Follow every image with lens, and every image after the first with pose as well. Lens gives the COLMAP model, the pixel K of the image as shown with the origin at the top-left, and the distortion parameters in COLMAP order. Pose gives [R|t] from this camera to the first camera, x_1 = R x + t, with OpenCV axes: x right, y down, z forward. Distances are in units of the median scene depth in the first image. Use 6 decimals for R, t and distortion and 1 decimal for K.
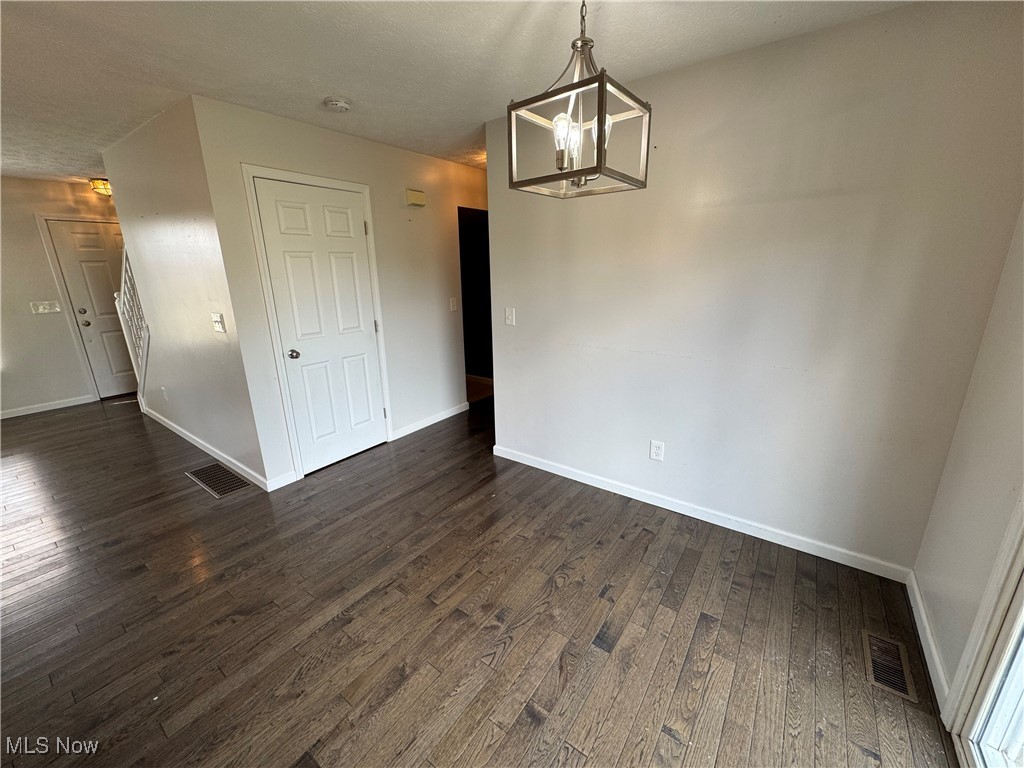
lens RADIAL K [[409.2, 0, 510.8], [0, 409.2, 384.9], [0, 0, 1]] dist [-0.002441, 0.000524]
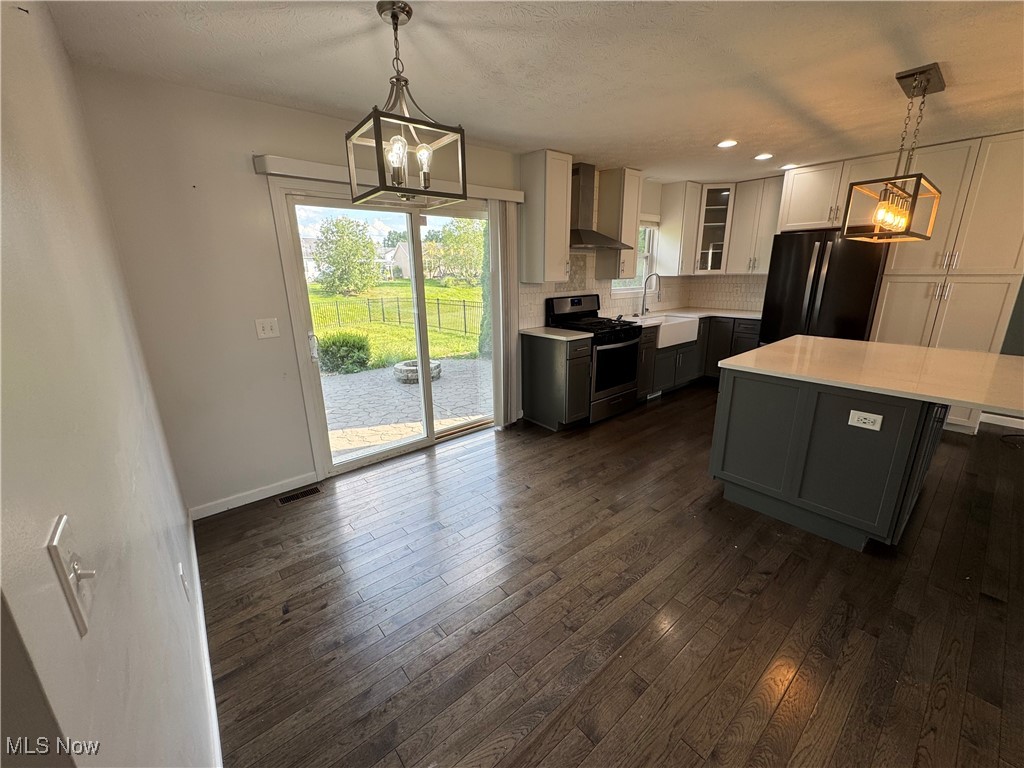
lens RADIAL K [[409.2, 0, 508.5], [0, 409.2, 383.1], [0, 0, 1]] dist [-0.002441, 0.000524]
pose [[-0.965138, -0.041436, 0.258442, -0.239449], [0.099863, 0.854405, 0.509921, -0.338879], [-0.241943, 0.517953, -0.820481, 1.201333]]
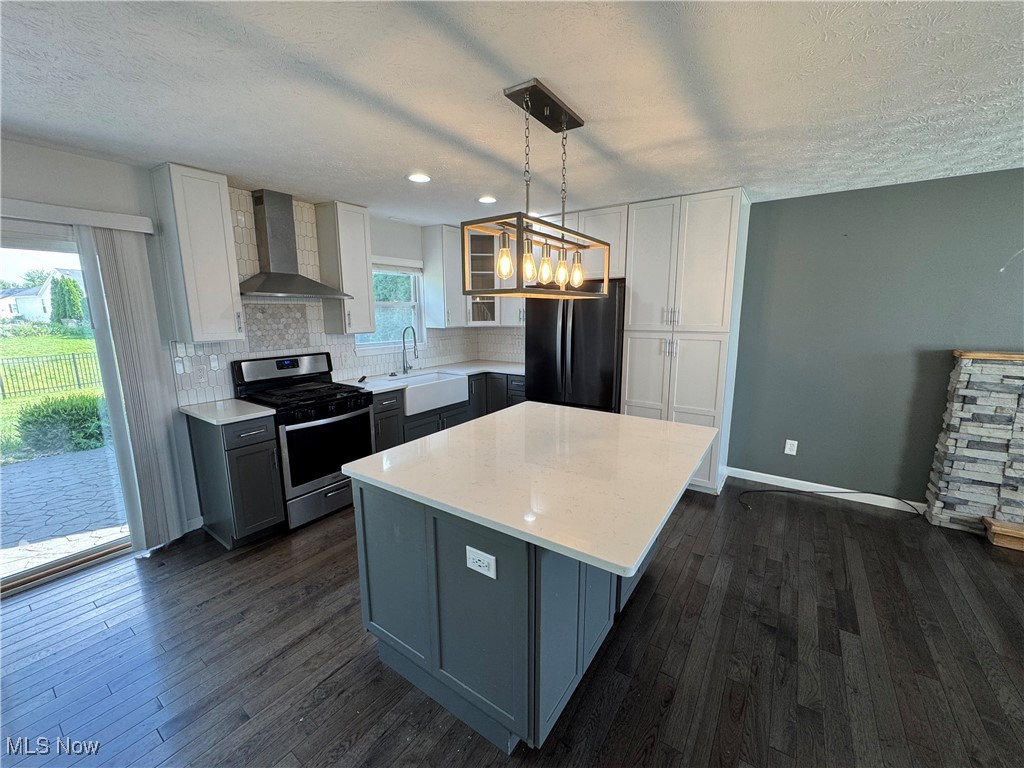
lens RADIAL K [[409.2, 0, 509.3], [0, 409.2, 383.8], [0, 0, 1]] dist [-0.002441, 0.000524]
pose [[-0.999780, 0.020809, -0.002686, -0.741828], [0.017489, 0.897241, 0.441194, -0.246079], [0.011591, 0.441050, -0.897408, 0.799218]]
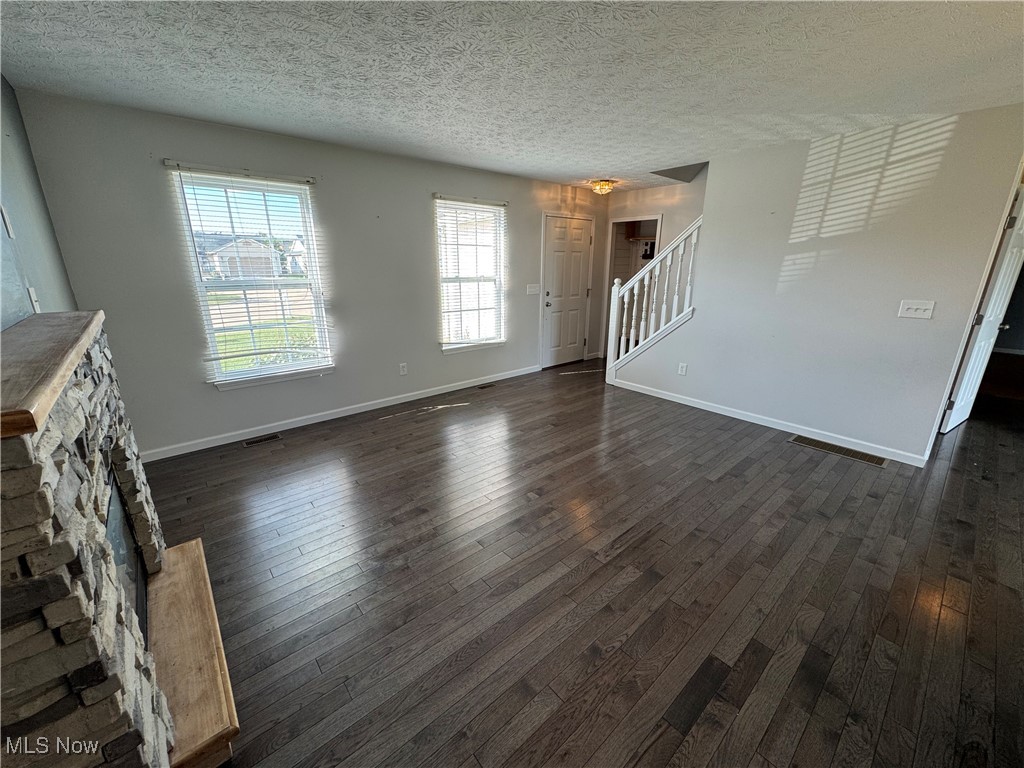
lens RADIAL K [[409.2, 0, 513.3], [0, 409.2, 385.7], [0, 0, 1]] dist [-0.002441, 0.000524]
pose [[0.973555, 0.081709, -0.213342, -1.562916], [-0.078802, 0.996645, 0.022106, 0.117475], [0.214433, -0.004710, 0.976727, -0.314369]]
